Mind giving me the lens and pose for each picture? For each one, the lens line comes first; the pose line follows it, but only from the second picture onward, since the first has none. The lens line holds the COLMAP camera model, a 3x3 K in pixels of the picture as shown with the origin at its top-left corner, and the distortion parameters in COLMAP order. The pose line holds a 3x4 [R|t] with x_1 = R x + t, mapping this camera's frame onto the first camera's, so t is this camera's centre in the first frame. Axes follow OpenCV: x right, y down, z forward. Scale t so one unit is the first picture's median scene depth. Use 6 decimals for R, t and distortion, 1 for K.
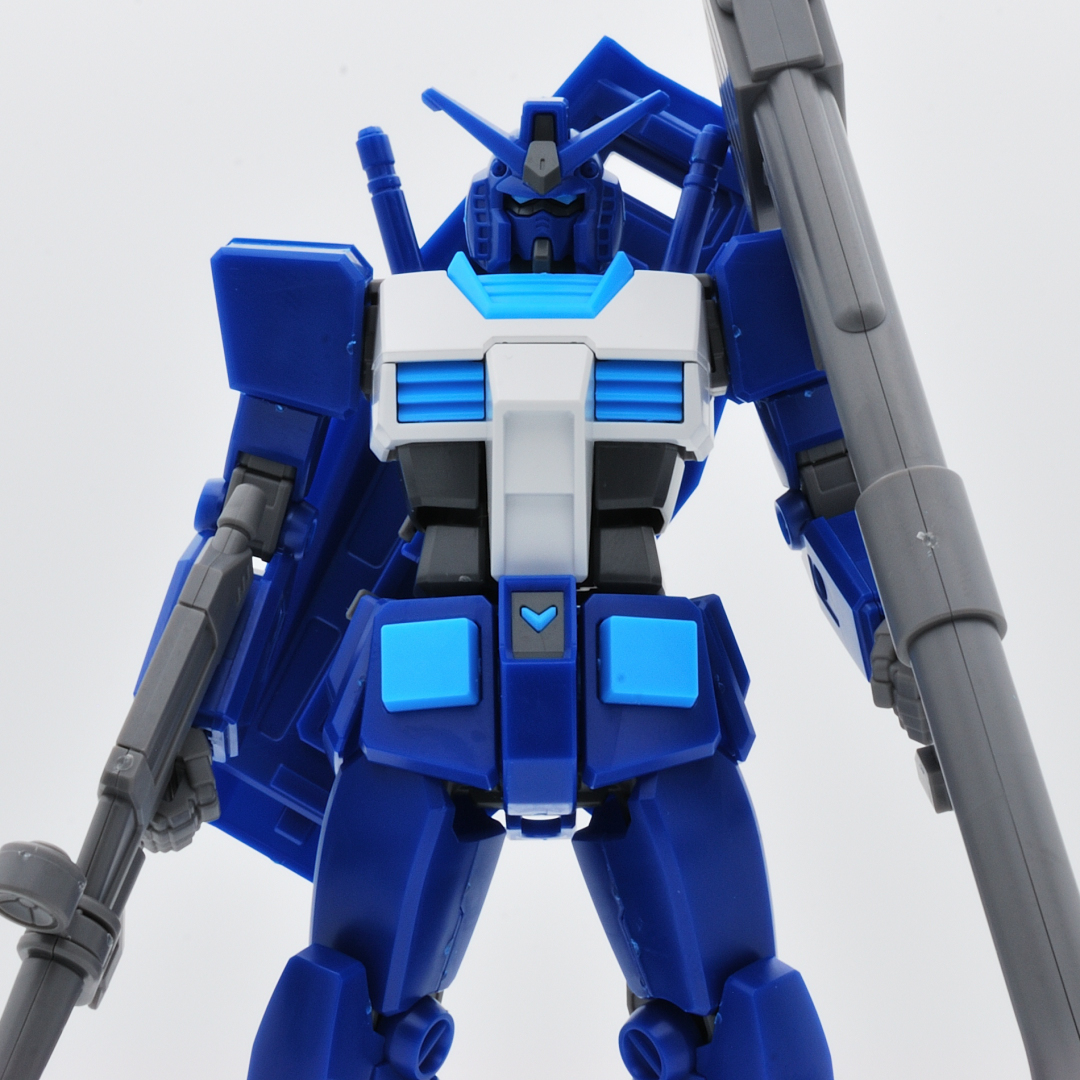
lens RADIAL K [[4050.9, 0, 540.9], [0, 4050.9, 376.4], [0, 0, 1]] dist [0.083098, -0.271340]
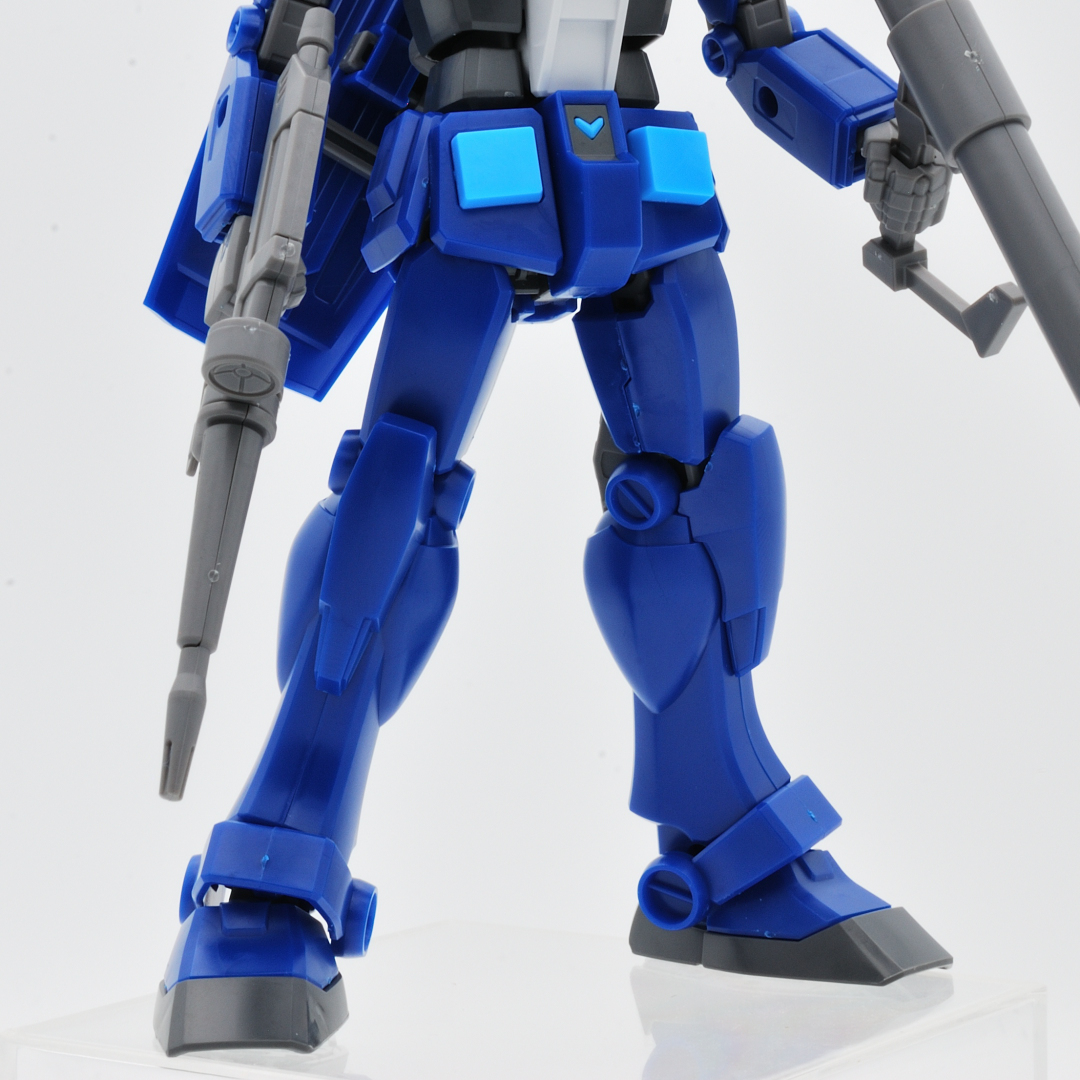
lens RADIAL K [[3478.7, 0, 540.0], [0, 3478.7, 540.0], [0, 0, 1]] dist [0.009695, -0.889432]
pose [[0.921308, -0.037487, 0.387021, -0.396620], [-0.017327, 0.990395, 0.137177, 0.039795], [-0.388446, -0.133088, 0.911810, 0.082879]]
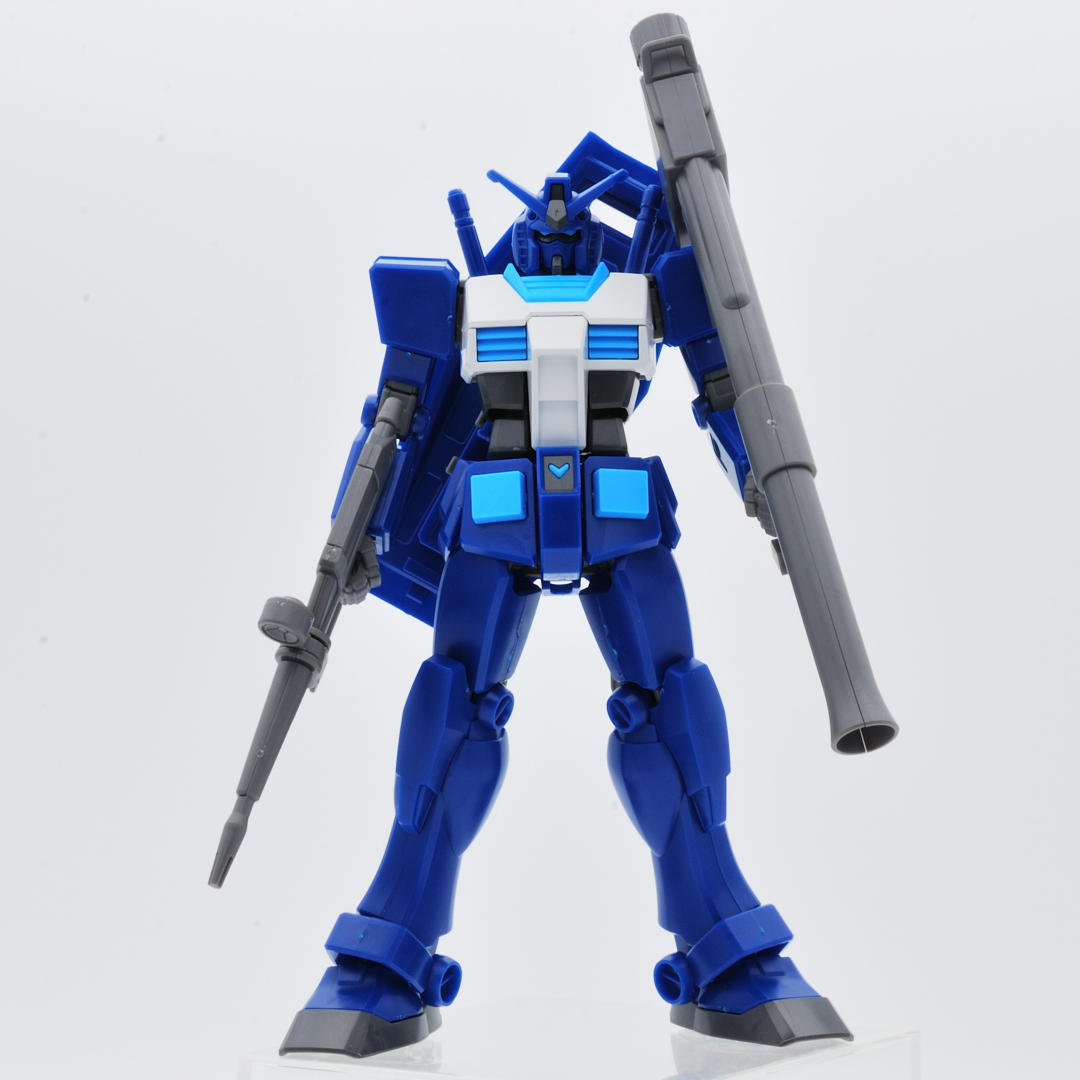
lens RADIAL K [[3340.8, 0, 540.0], [0, 3340.8, 540.0], [0, 0, 1]] dist [-0.082839, -0.625800]
pose [[0.999875, -0.015293, 0.003910, -0.014899], [0.014942, 0.996855, 0.077828, -0.024210], [-0.005088, -0.077759, 0.996959, -0.464225]]
